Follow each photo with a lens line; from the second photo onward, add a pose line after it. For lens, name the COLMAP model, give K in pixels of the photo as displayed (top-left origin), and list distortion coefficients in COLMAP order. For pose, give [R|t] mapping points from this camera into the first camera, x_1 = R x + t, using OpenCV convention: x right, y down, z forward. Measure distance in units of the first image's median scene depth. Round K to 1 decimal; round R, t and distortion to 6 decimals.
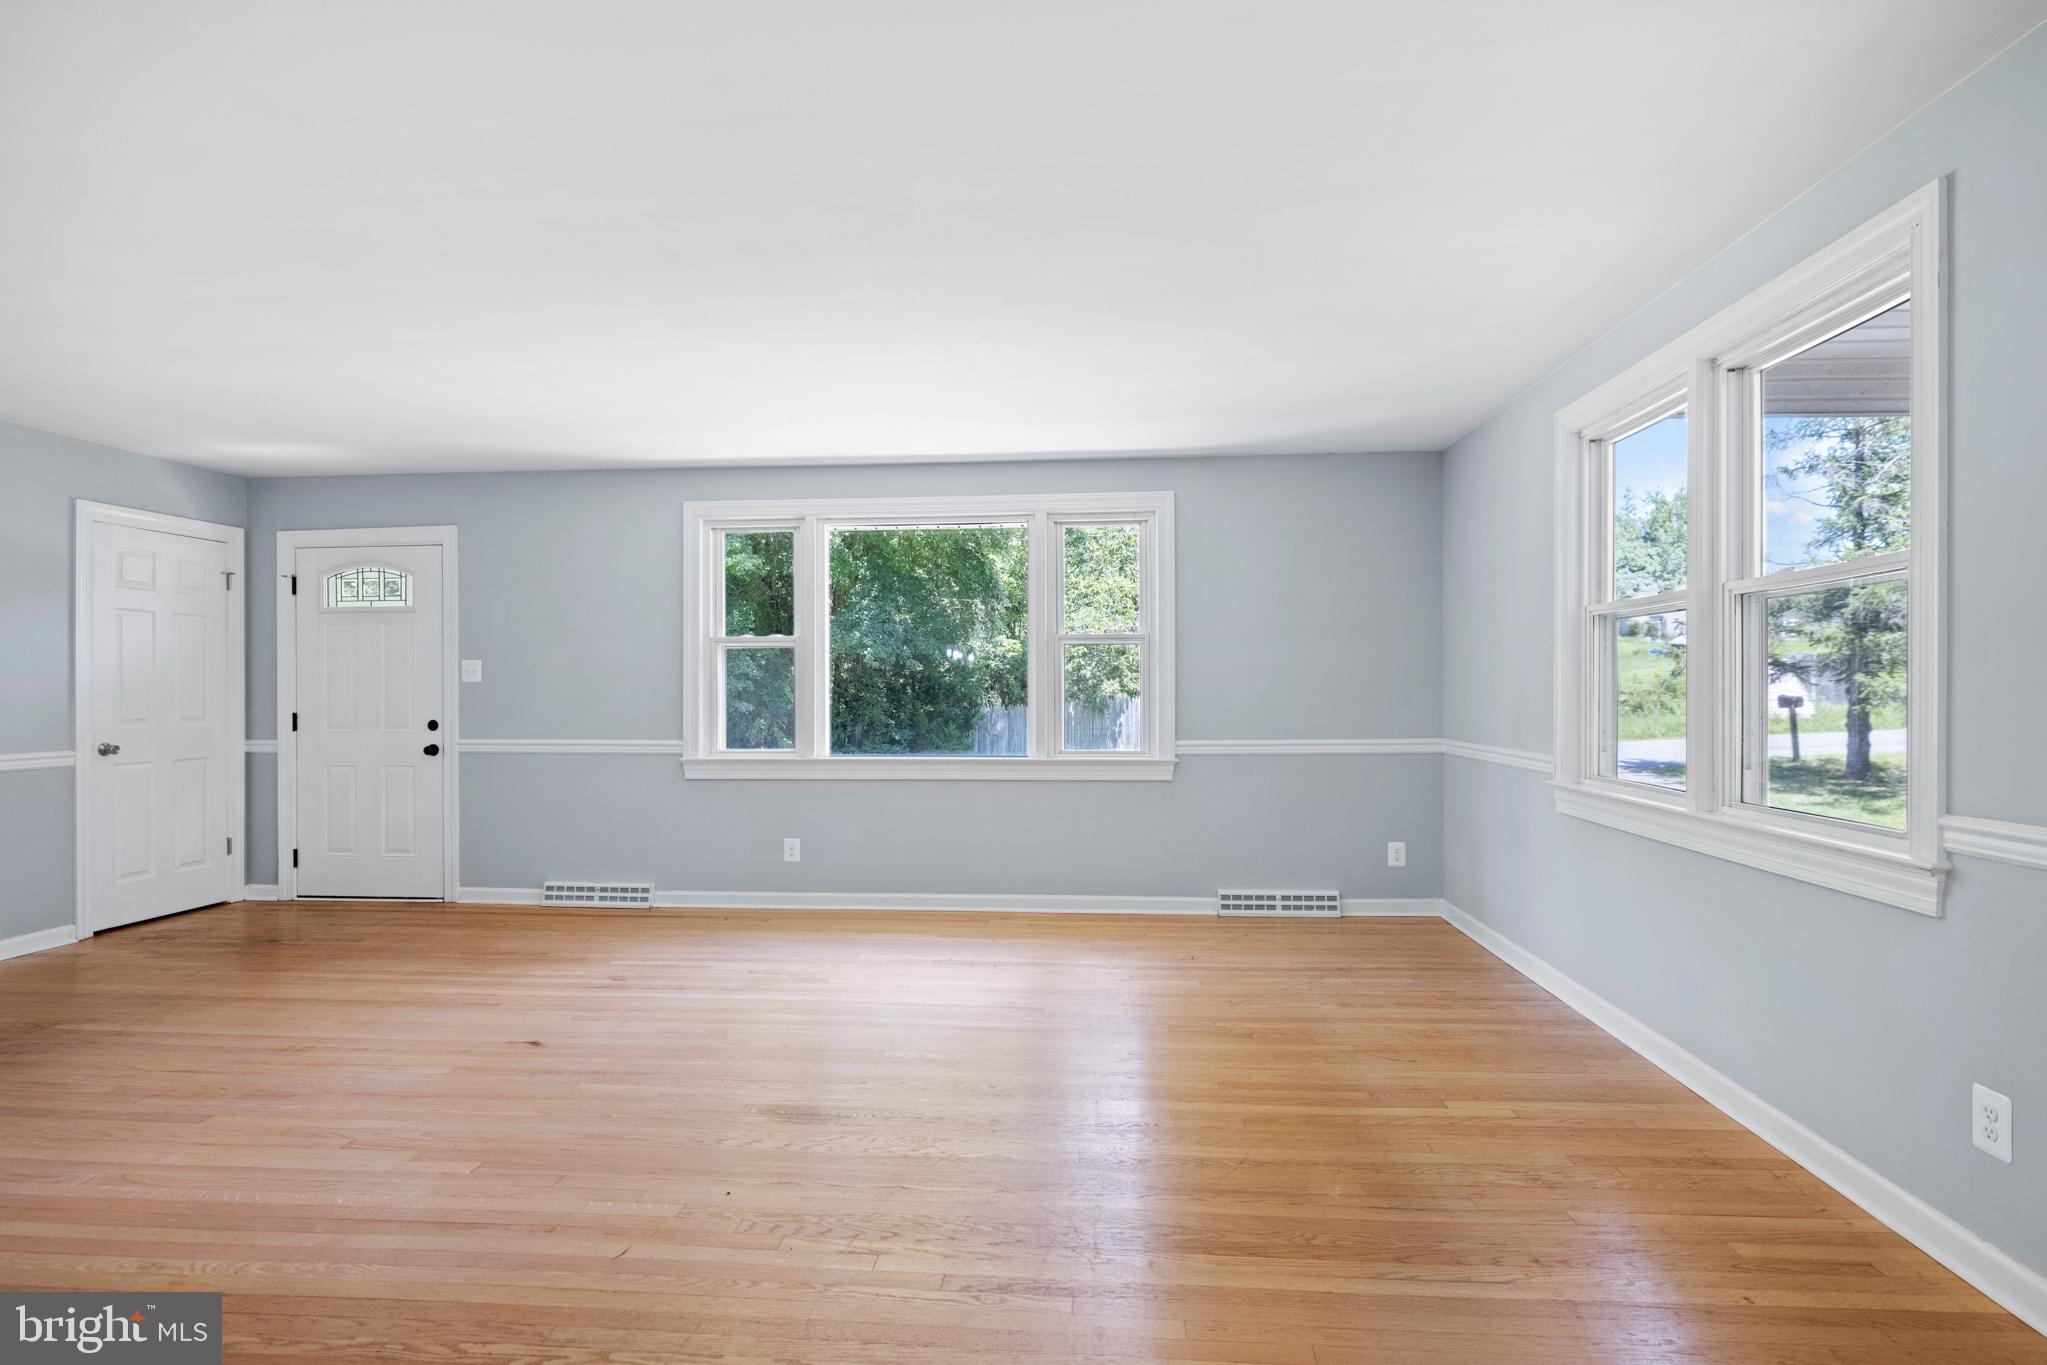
lens RADIAL K [[1013.7, 0, 1029.3], [0, 1013.7, 687.5], [0, 0, 1]] dist [-0.003116, -0.000371]
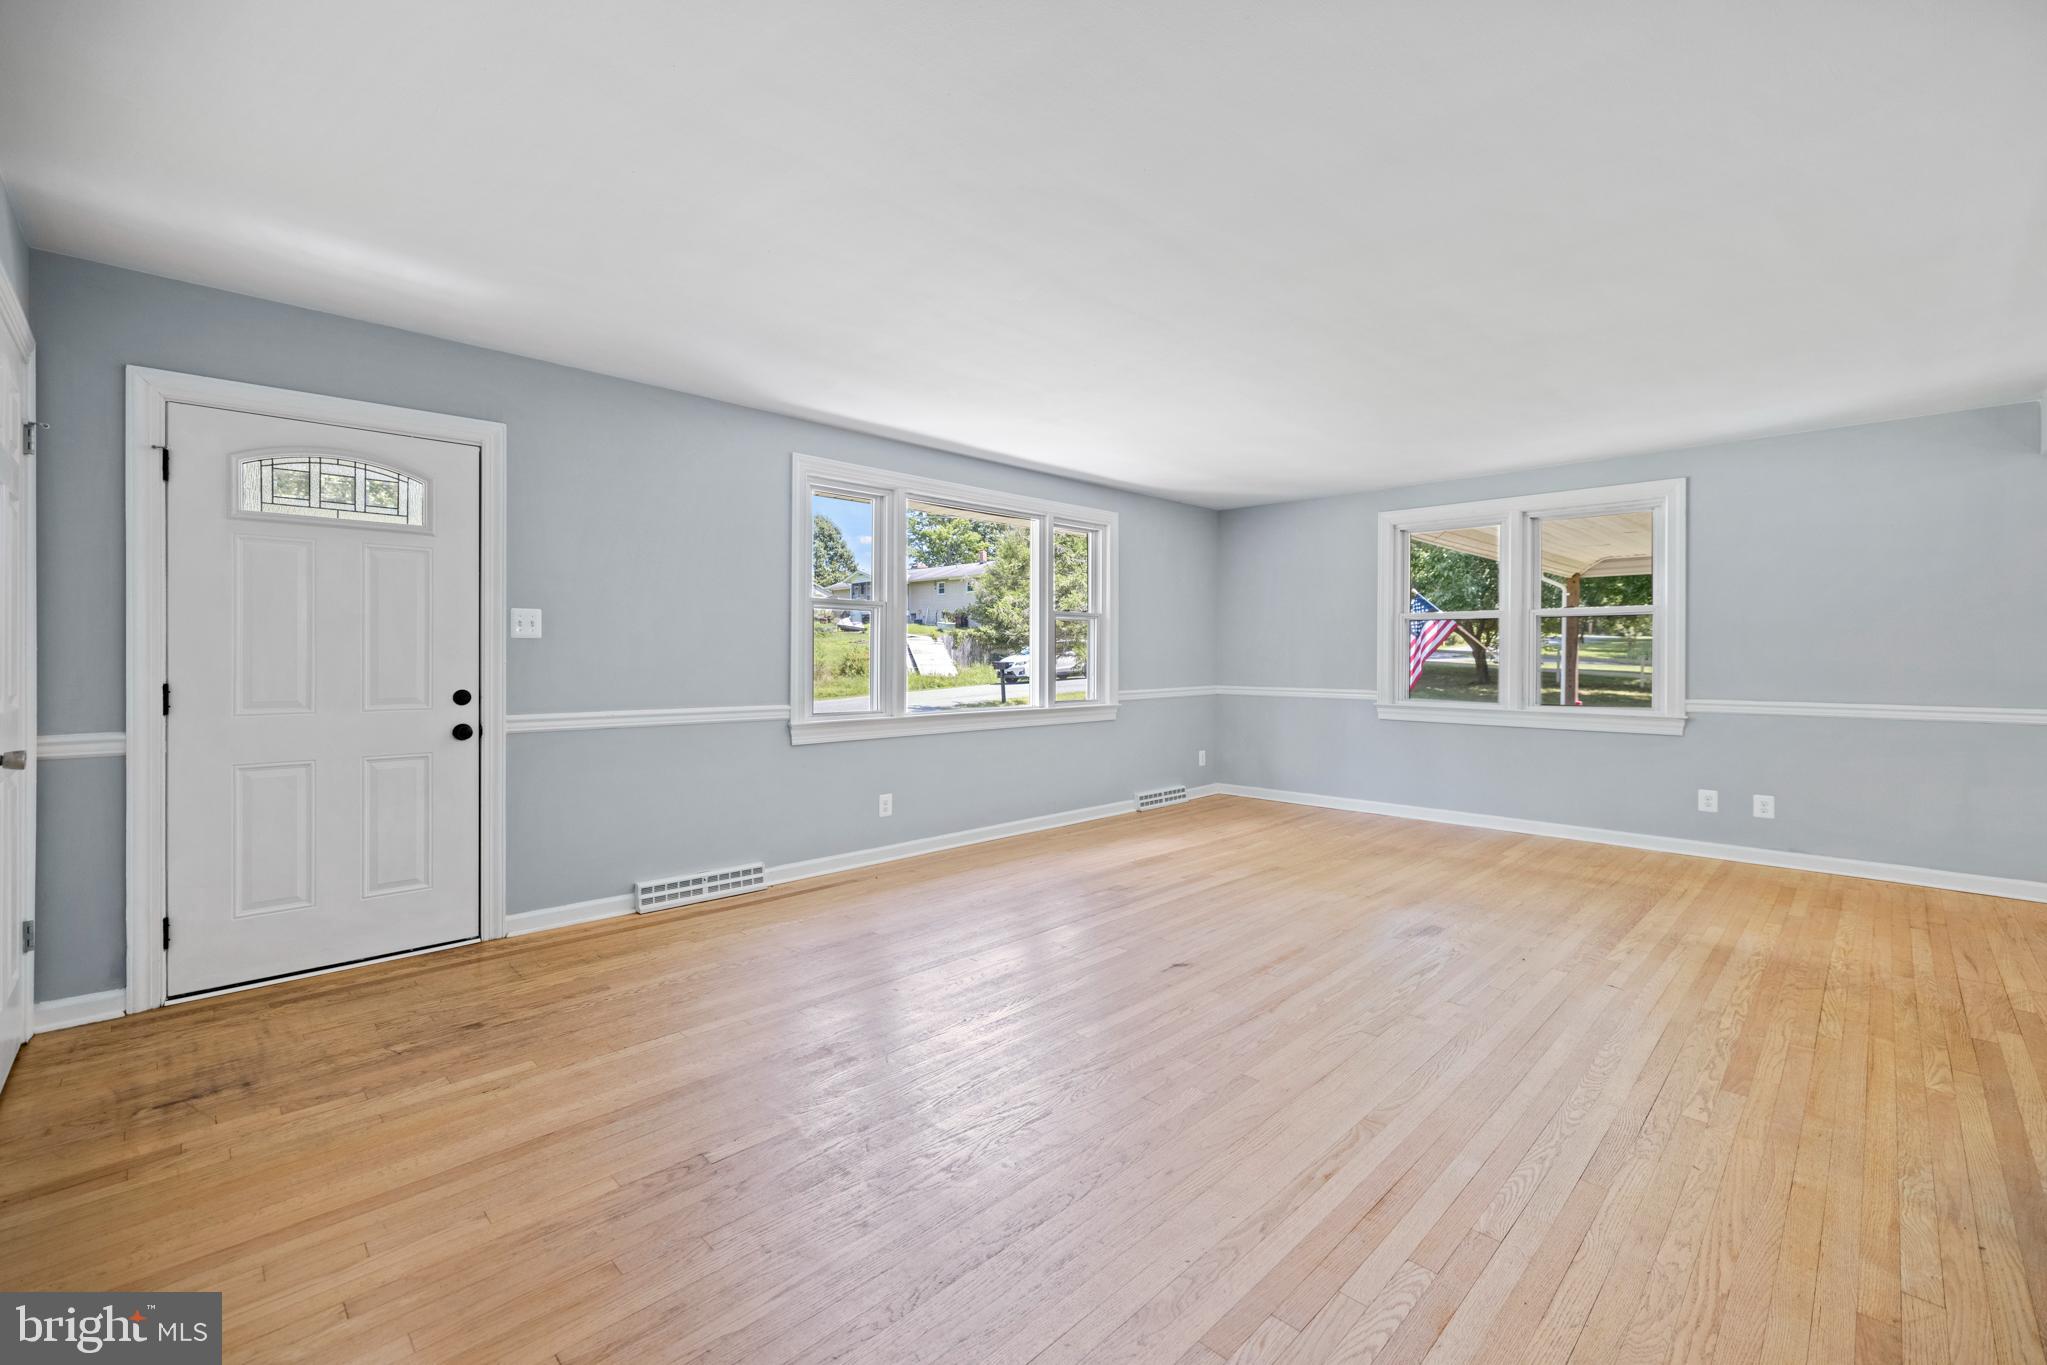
lens RADIAL K [[864.5, 0, 1019.7], [0, 864.5, 659.8], [0, 0, 1]] dist [0.001116, 0.000109]
pose [[0.648407, 0.002351, 0.761290, -0.820538], [-0.006382, 0.999977, 0.002347, 0.007269], [-0.761267, -0.006380, 0.648407, 0.316968]]
